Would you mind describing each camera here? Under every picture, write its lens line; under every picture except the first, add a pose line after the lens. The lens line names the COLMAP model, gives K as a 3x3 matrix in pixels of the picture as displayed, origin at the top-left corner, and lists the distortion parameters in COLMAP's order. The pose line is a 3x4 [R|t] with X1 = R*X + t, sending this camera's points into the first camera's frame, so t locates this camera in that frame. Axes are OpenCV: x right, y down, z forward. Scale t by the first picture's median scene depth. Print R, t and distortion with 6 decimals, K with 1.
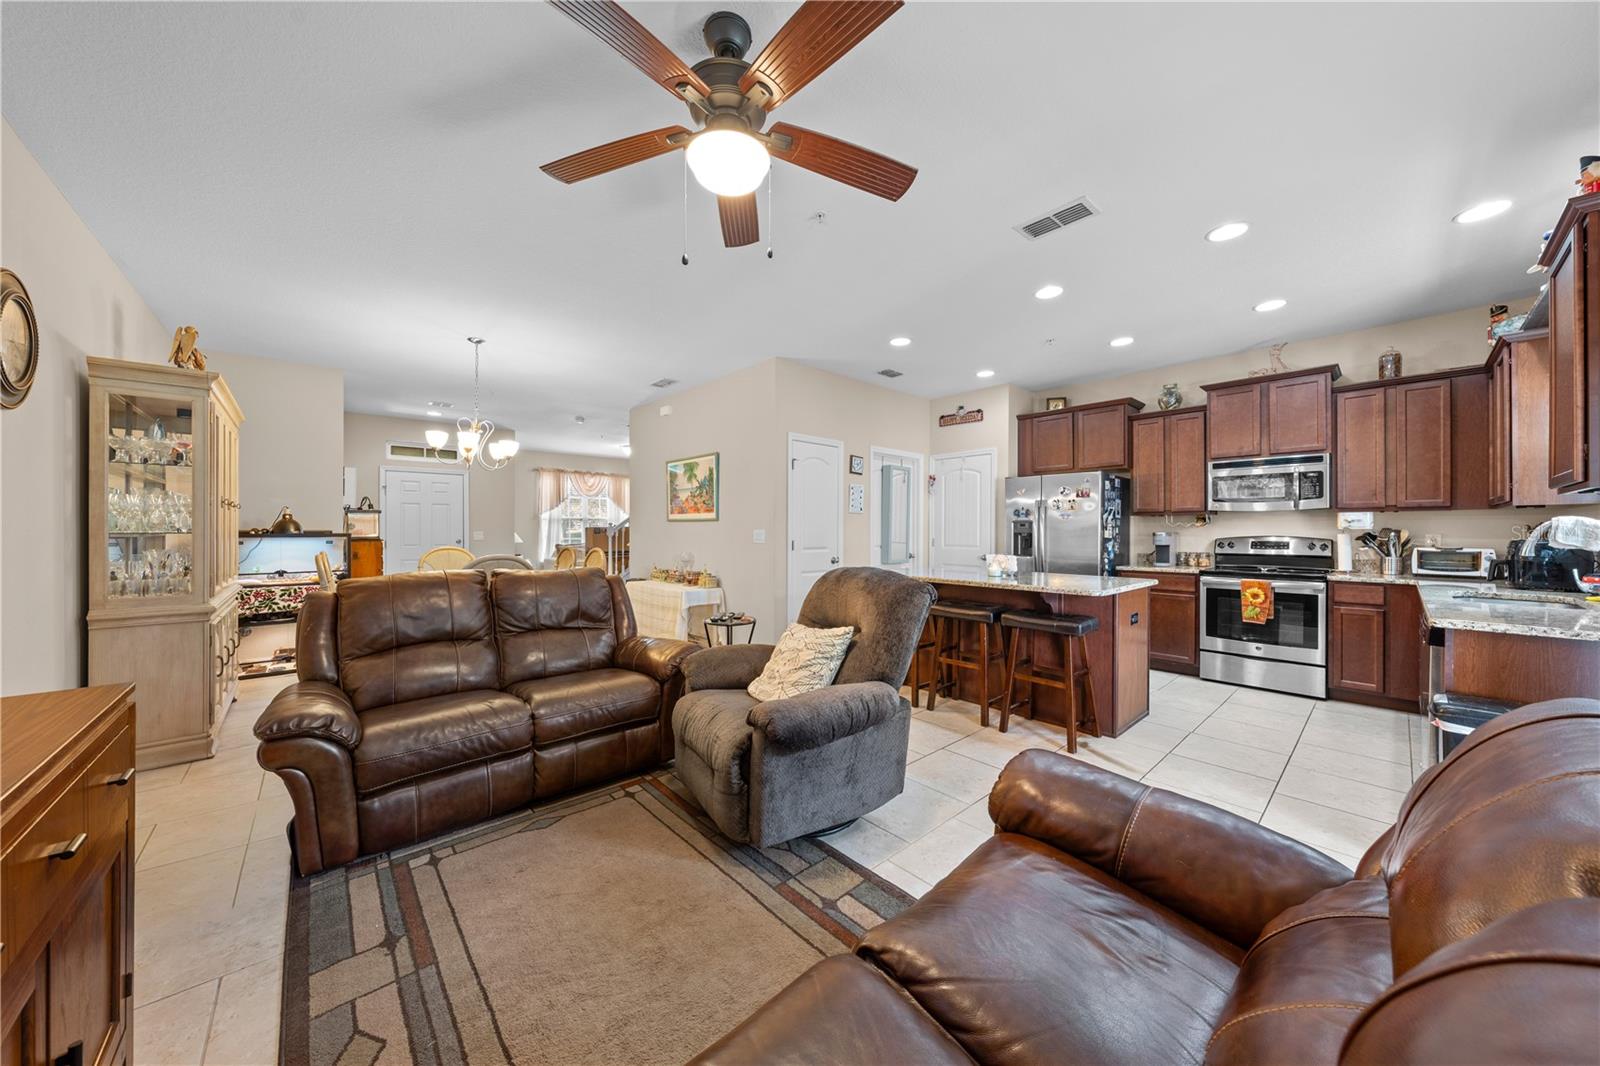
lens RADIAL K [[540.7, 0, 800.4], [0, 540.7, 529.8], [0, 0, 1]] dist [-0.005163, 0.000972]
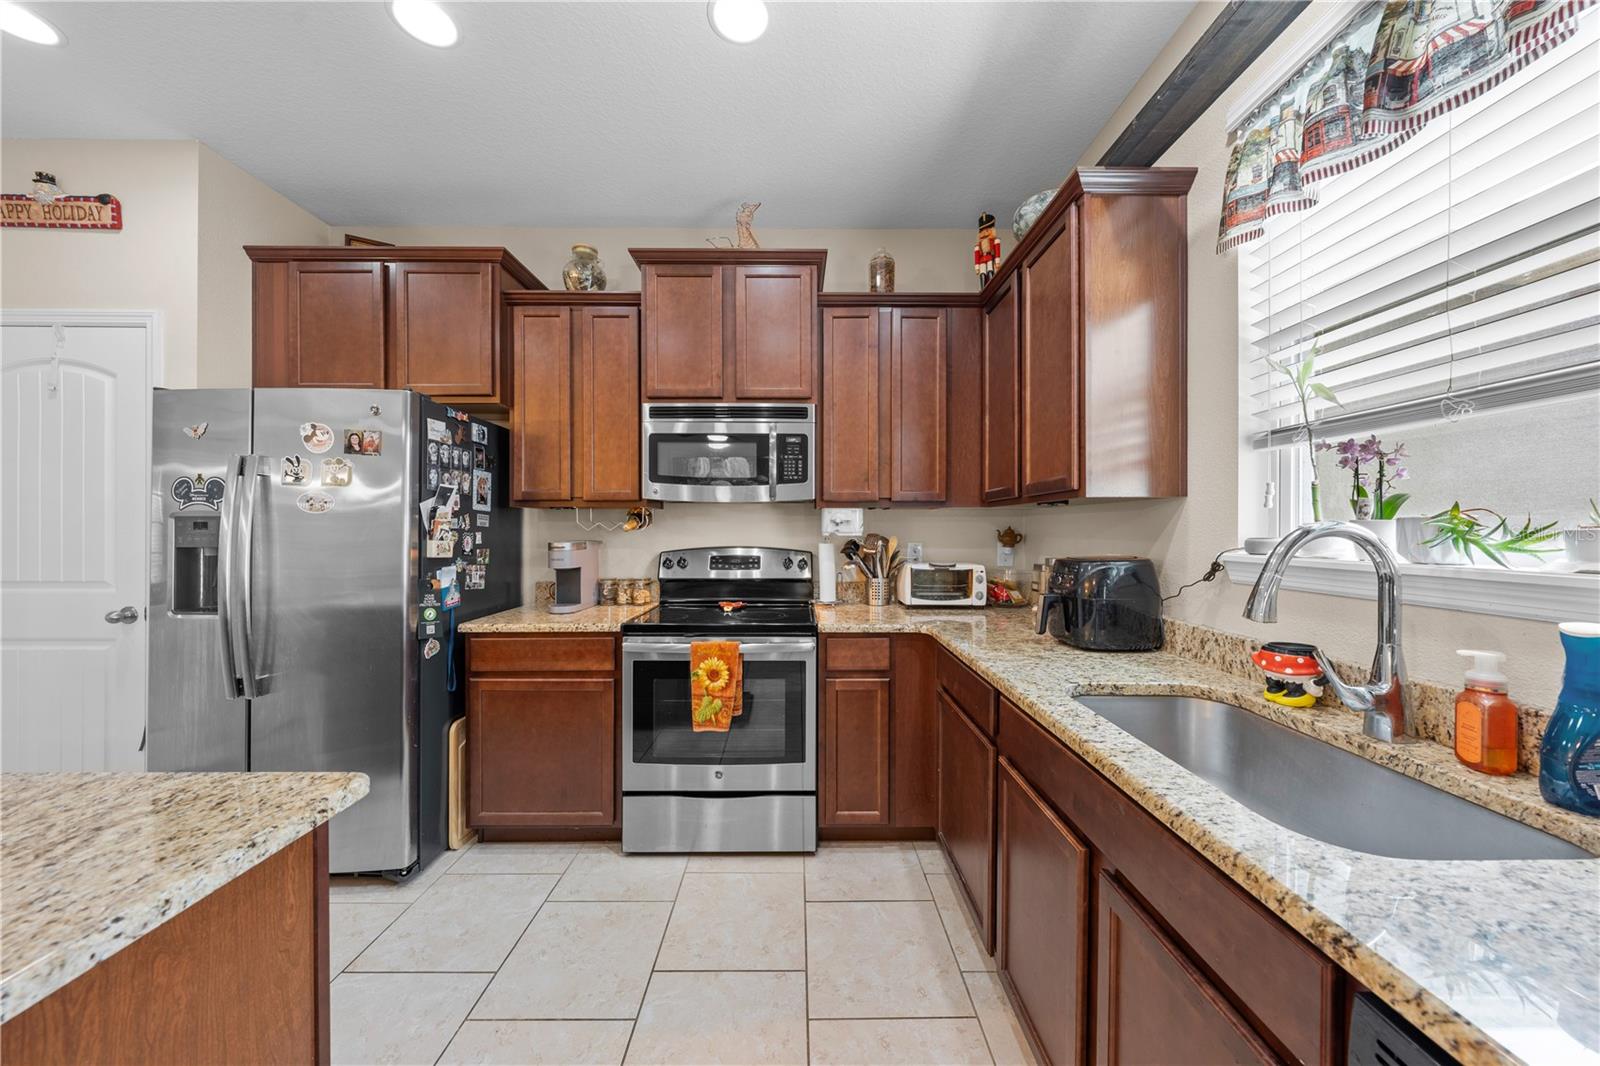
lens RADIAL K [[540.7, 0, 802.8], [0, 540.7, 531.3], [0, 0, 1]] dist [-0.005163, 0.000972]
pose [[0.661029, -0.004676, 0.750346, 0.447916], [-0.001438, 0.999971, 0.007498, -0.008843], [-0.750359, -0.006035, 0.661003, 0.520668]]
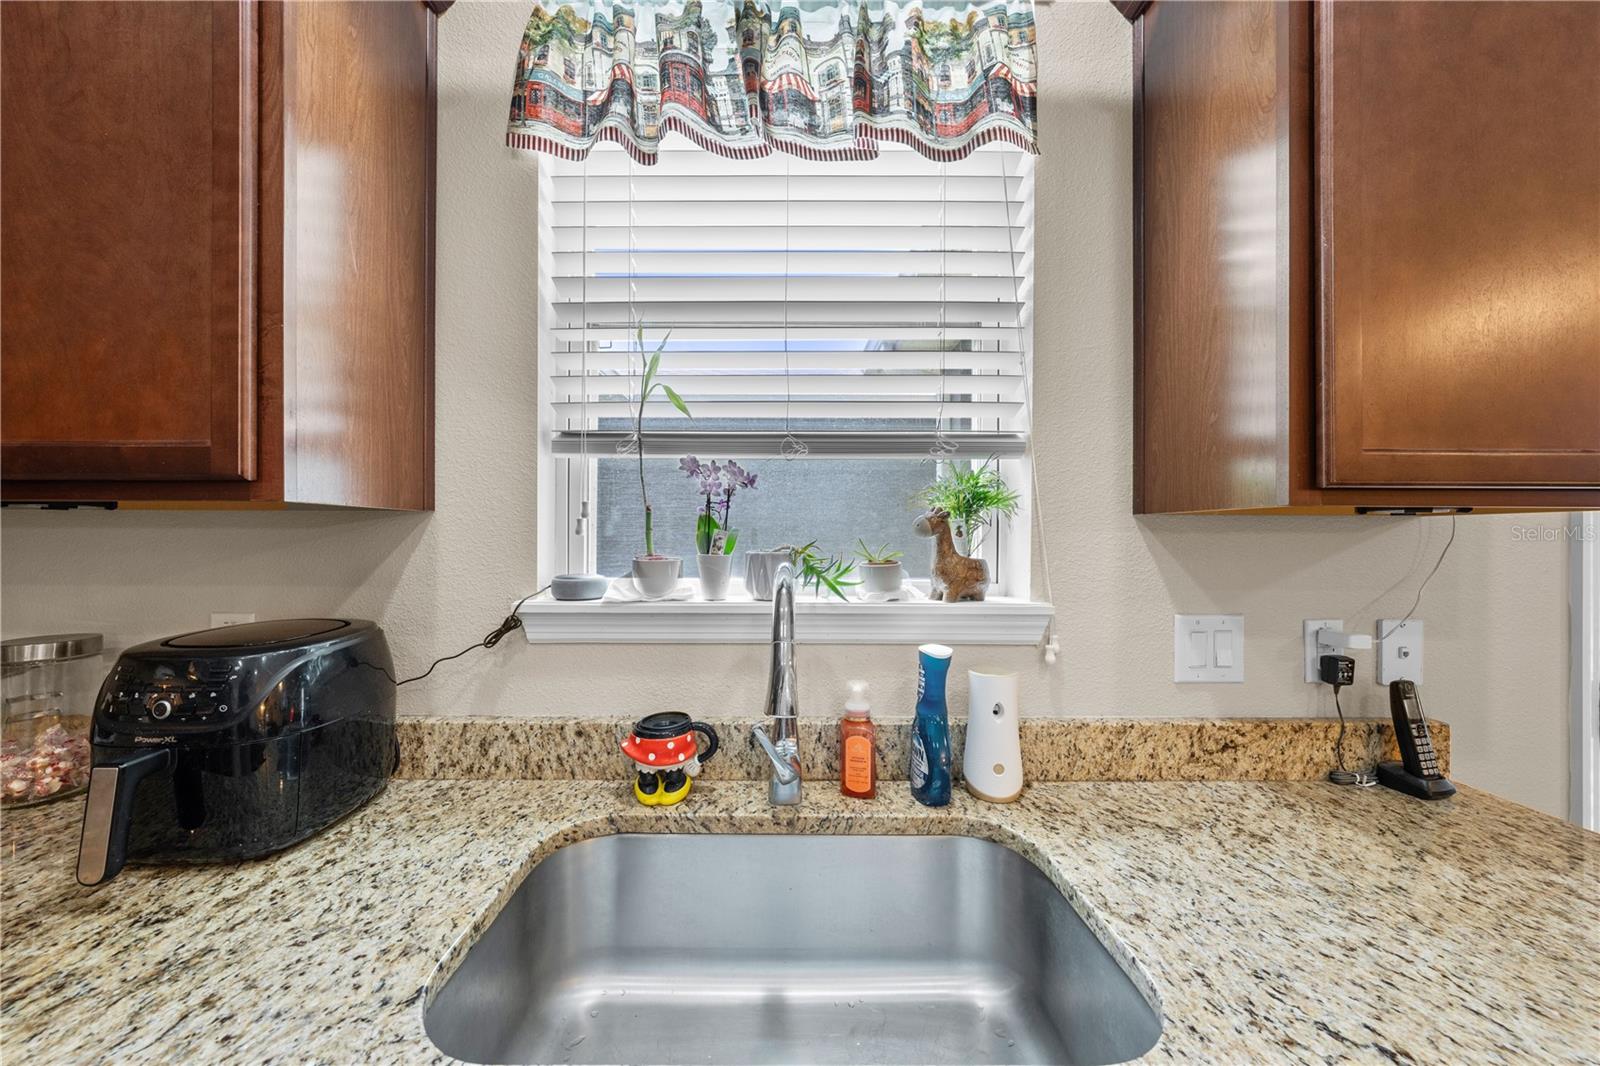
lens RADIAL K [[540.7, 0, 783.5], [0, 540.7, 540.2], [0, 0, 1]] dist [-0.005163, 0.000972]
pose [[-0.747586, -0.005675, 0.664141, 0.618719], [-0.005907, 0.999981, 0.001895, -0.018226], [-0.664139, -0.002506, -0.747605, 0.625704]]
